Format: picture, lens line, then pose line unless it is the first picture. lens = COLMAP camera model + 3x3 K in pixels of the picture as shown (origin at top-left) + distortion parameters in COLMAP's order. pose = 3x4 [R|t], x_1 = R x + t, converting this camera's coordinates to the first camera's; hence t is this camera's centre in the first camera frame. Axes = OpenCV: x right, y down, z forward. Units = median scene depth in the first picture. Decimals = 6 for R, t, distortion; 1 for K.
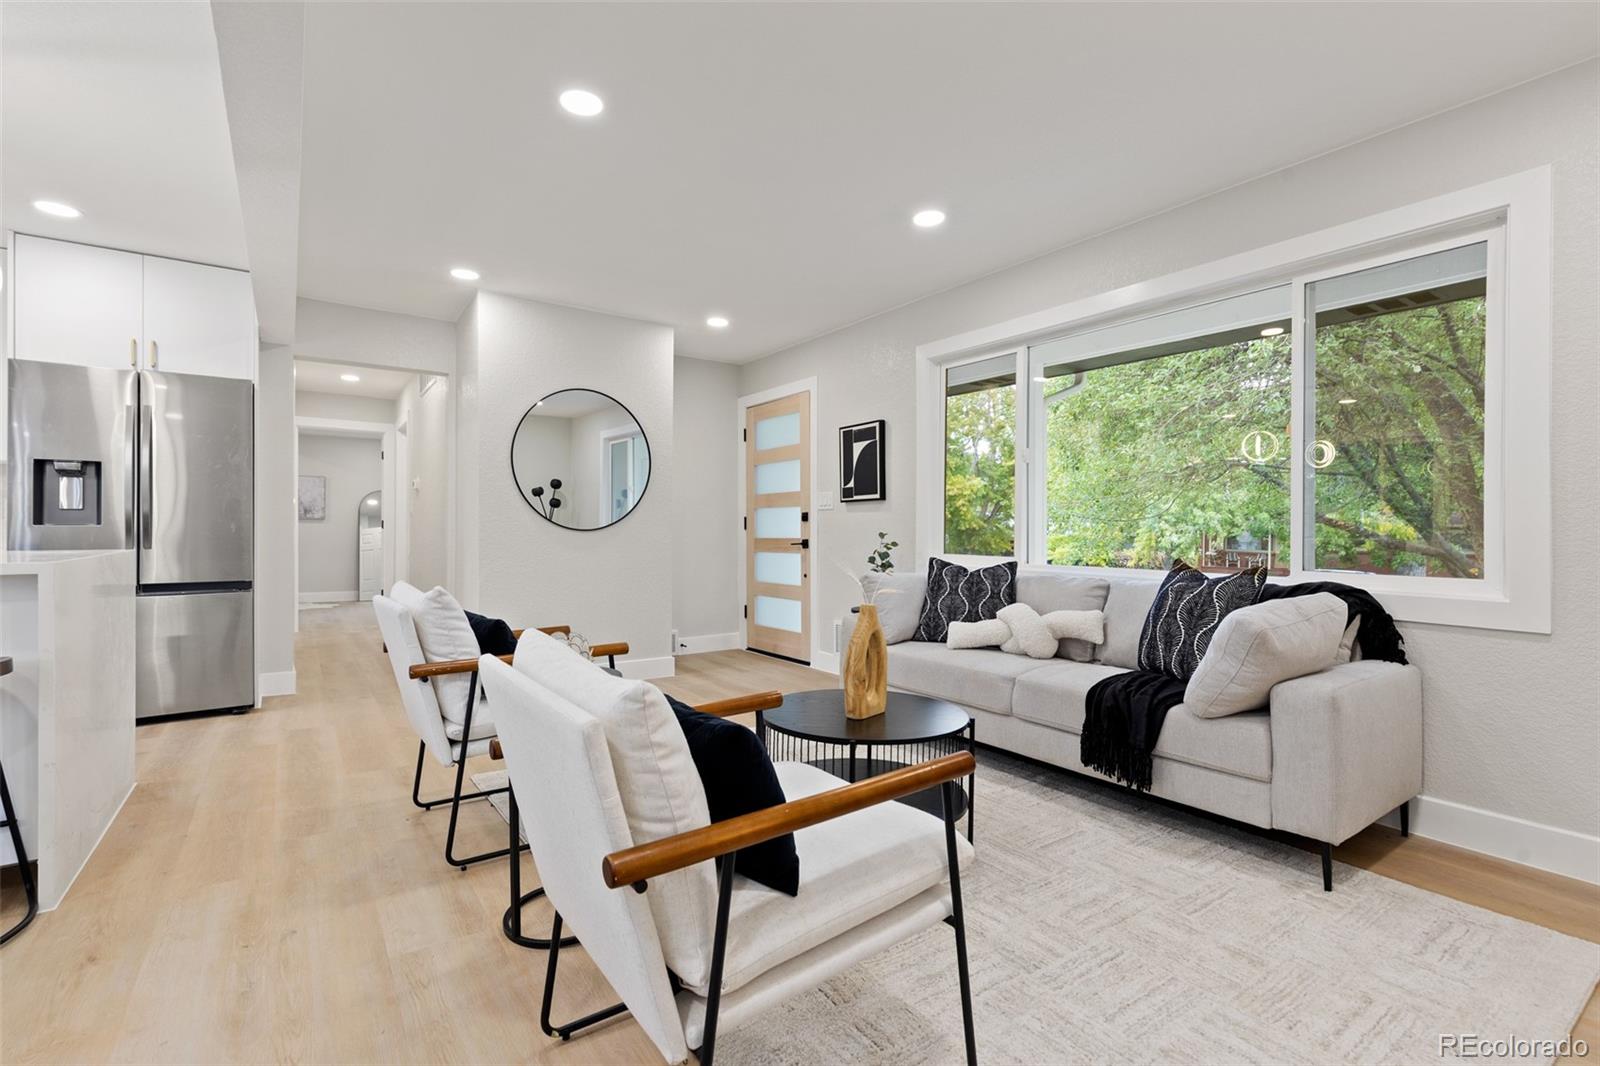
lens RADIAL K [[734.2, 0, 791.9], [0, 734.2, 531.1], [0, 0, 1]] dist [0.011351, -0.001308]
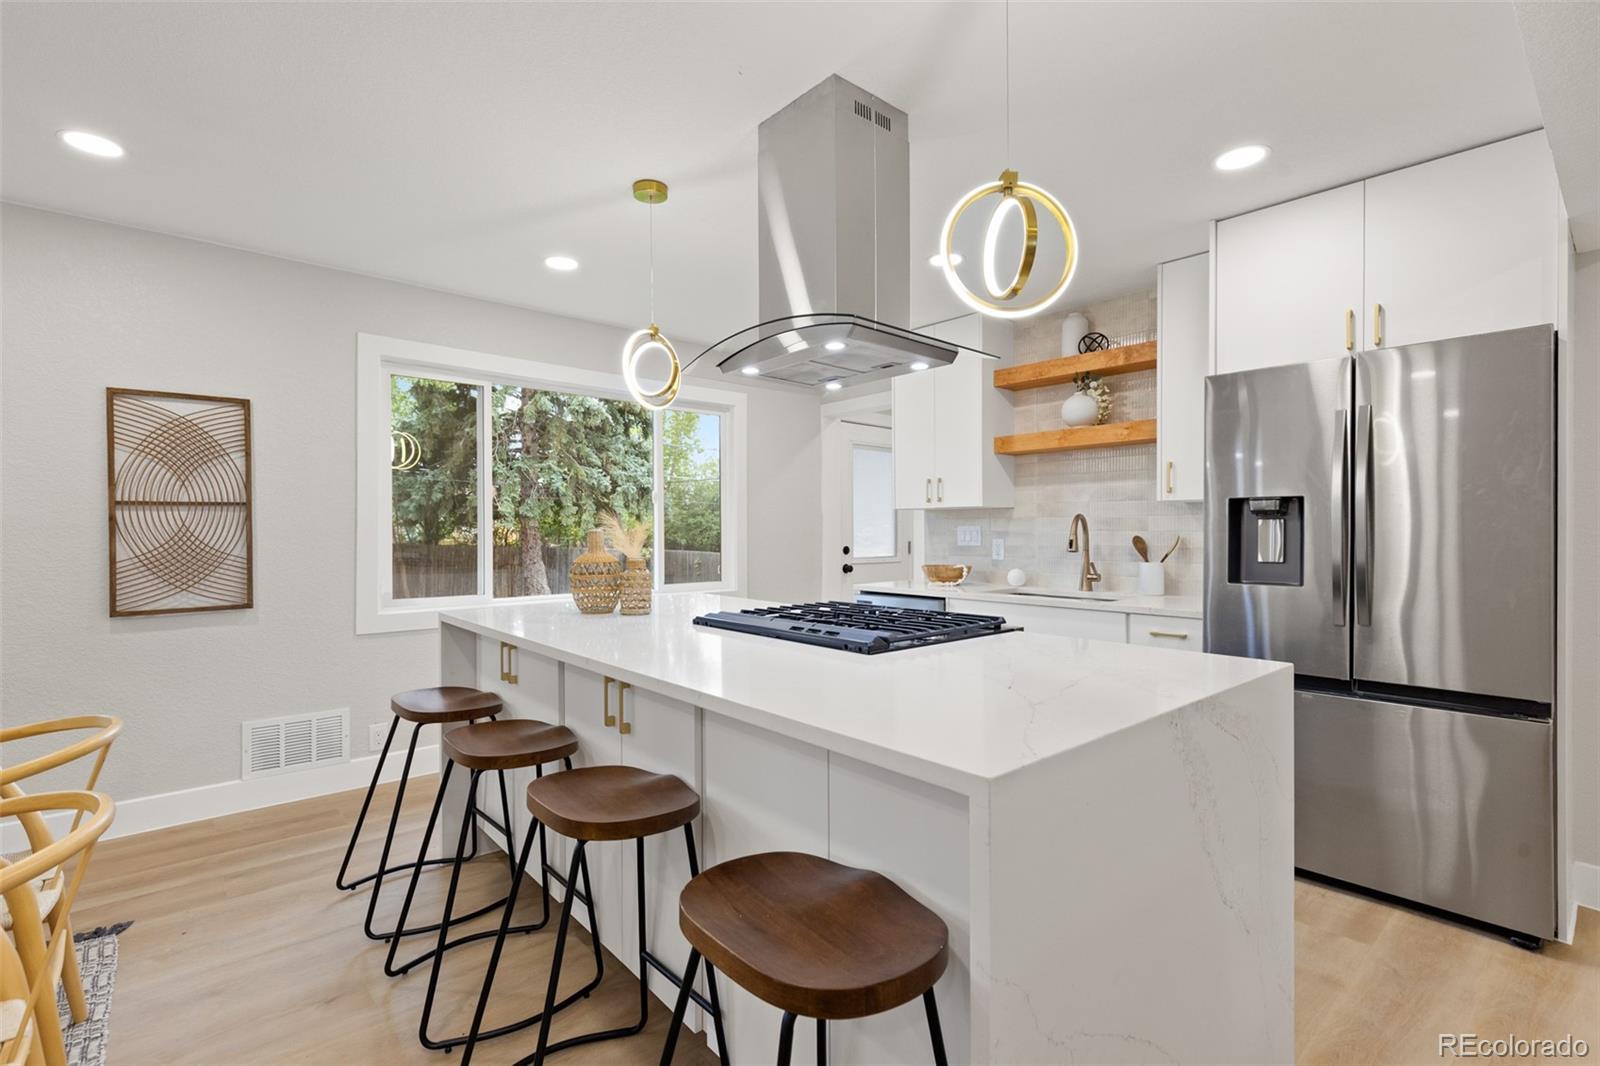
lens RADIAL K [[734.2, 0, 792.4], [0, 734.2, 531.1], [0, 0, 1]] dist [0.011351, -0.001308]
pose [[0.112439, 0.001043, -0.993658, -0.277873], [-0.000221, 0.999999, 0.001025, -0.059052], [0.993659, 0.000105, 0.112439, 0.421080]]
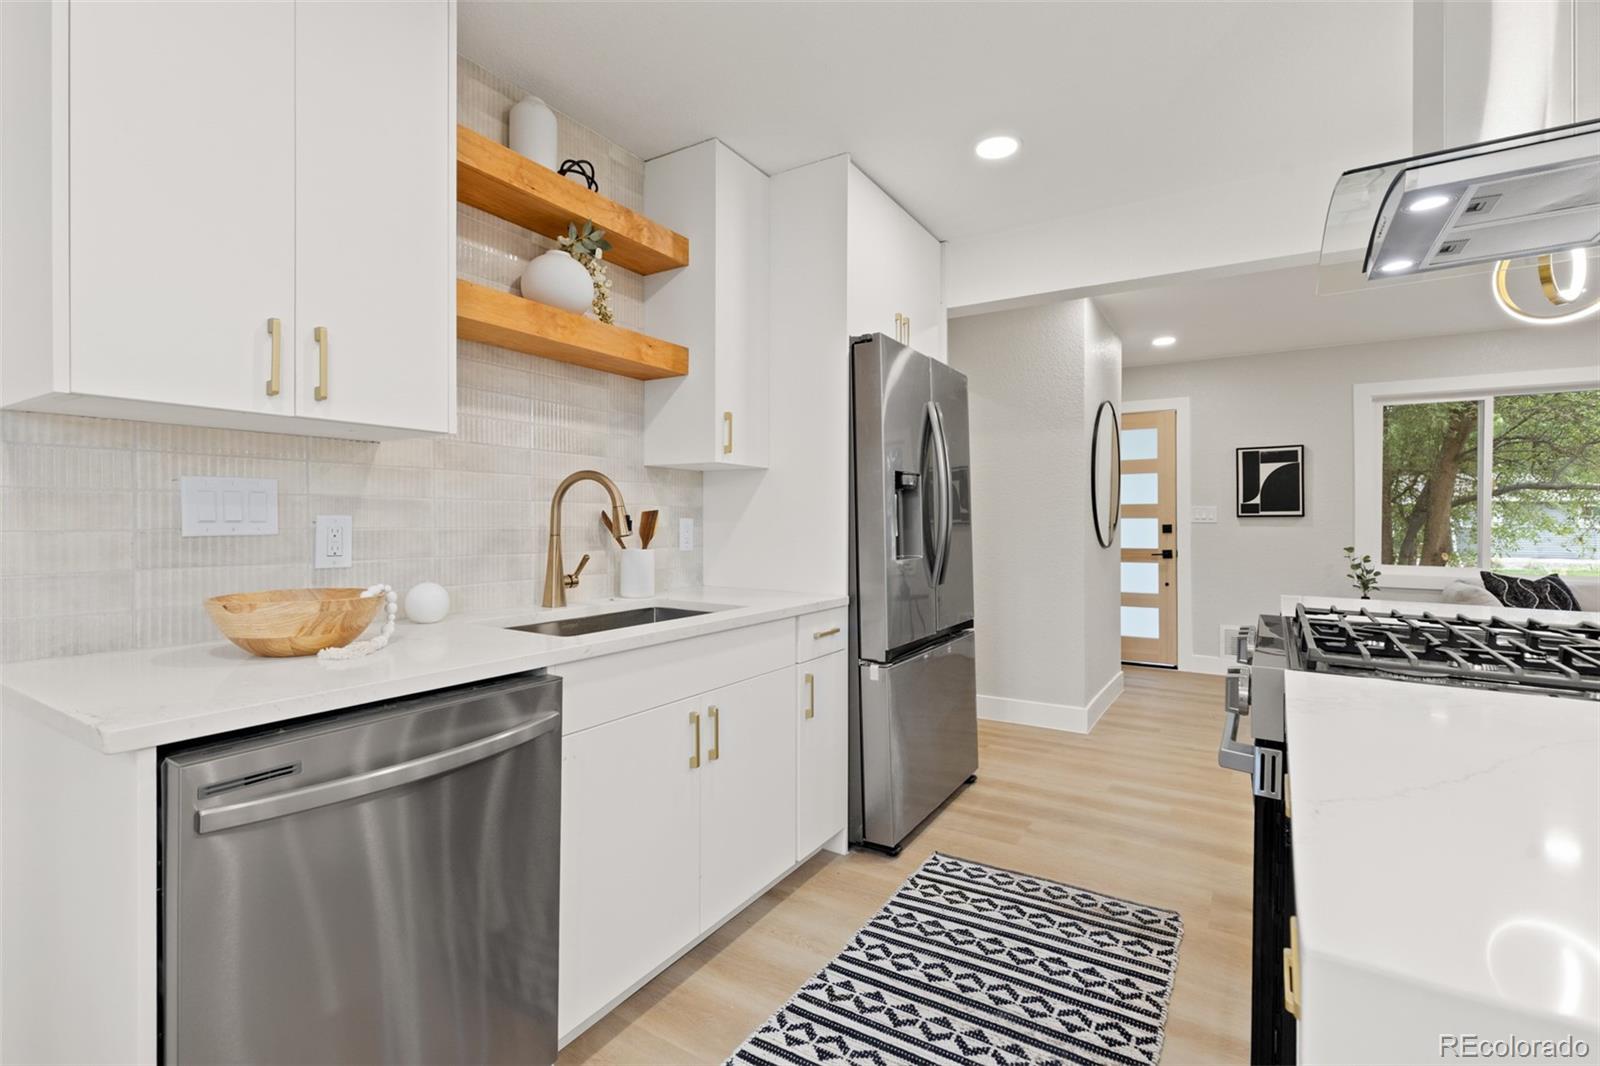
lens RADIAL K [[734.2, 0, 792.1], [0, 734.2, 519.1], [0, 0, 1]] dist [0.011351, -0.001308]
pose [[0.920660, 0.002770, 0.390356, -1.289185], [-0.002161, 0.999996, -0.002001, -0.043132], [-0.390360, 0.000998, 0.920662, 0.335520]]
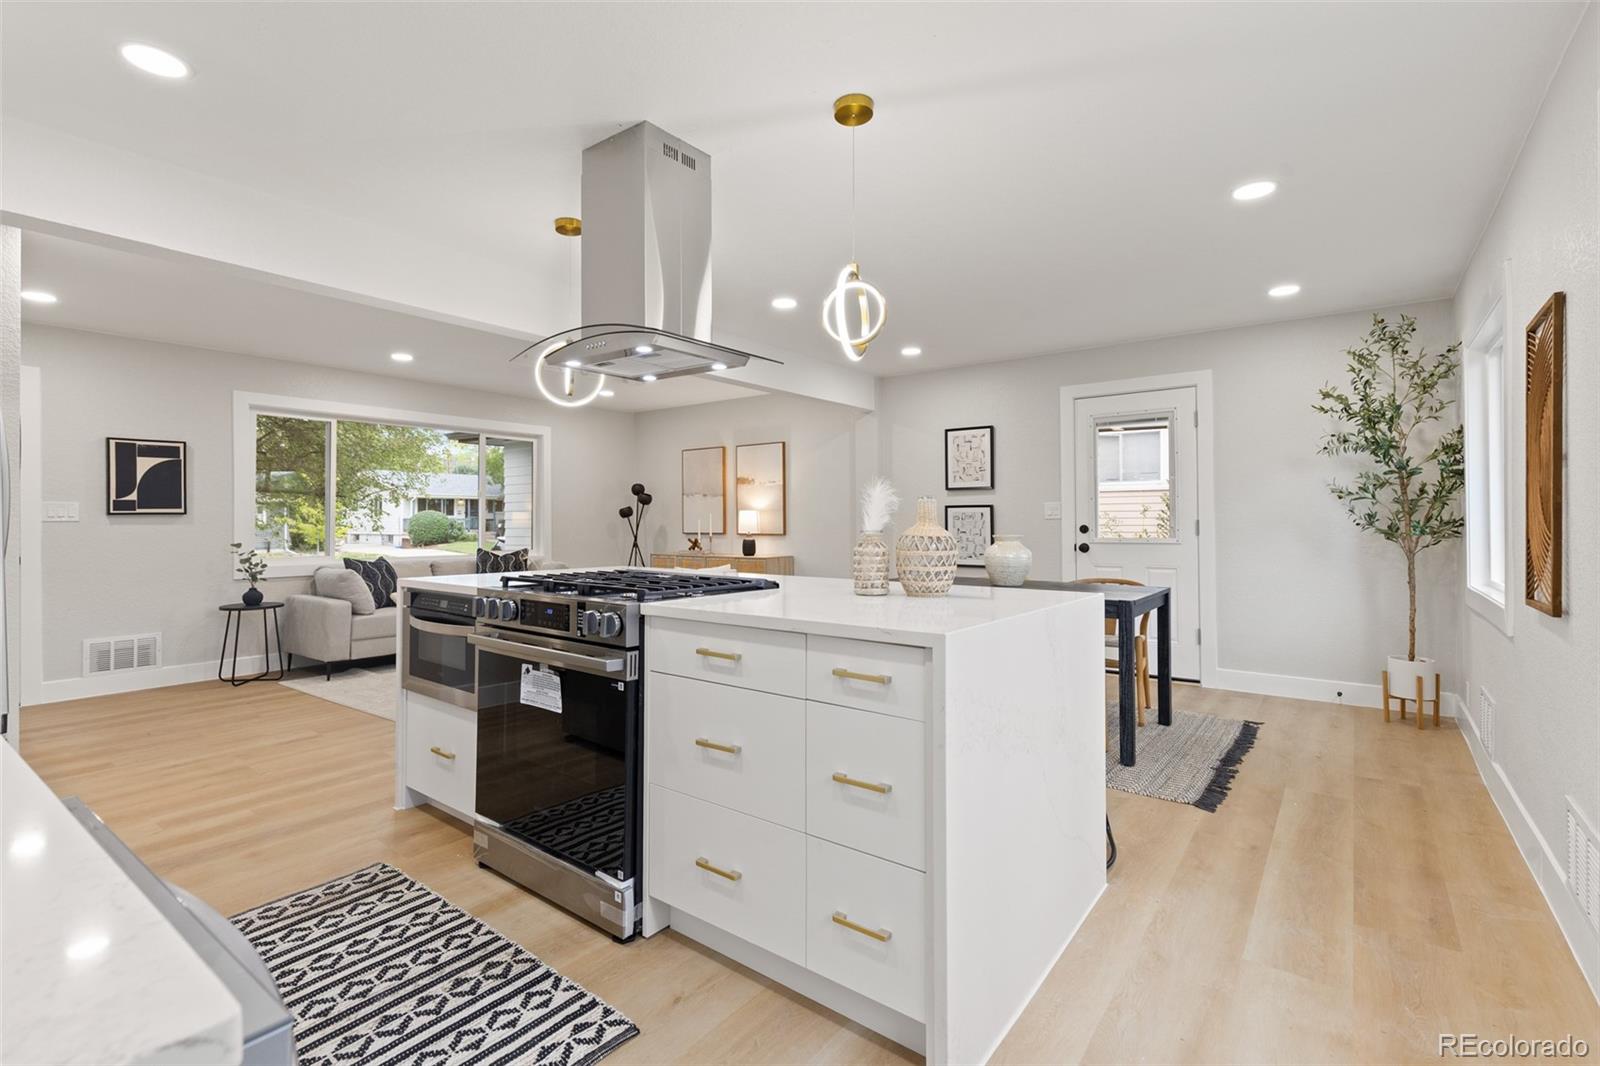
lens RADIAL K [[734.2, 0, 791.3], [0, 734.2, 509.3], [0, 0, 1]] dist [0.011351, -0.001308]
pose [[-0.317218, 0.012995, 0.948264, -1.525534], [0.001679, 0.999912, -0.013141, -0.042392], [-0.948351, -0.002577, -0.317212, 0.607451]]
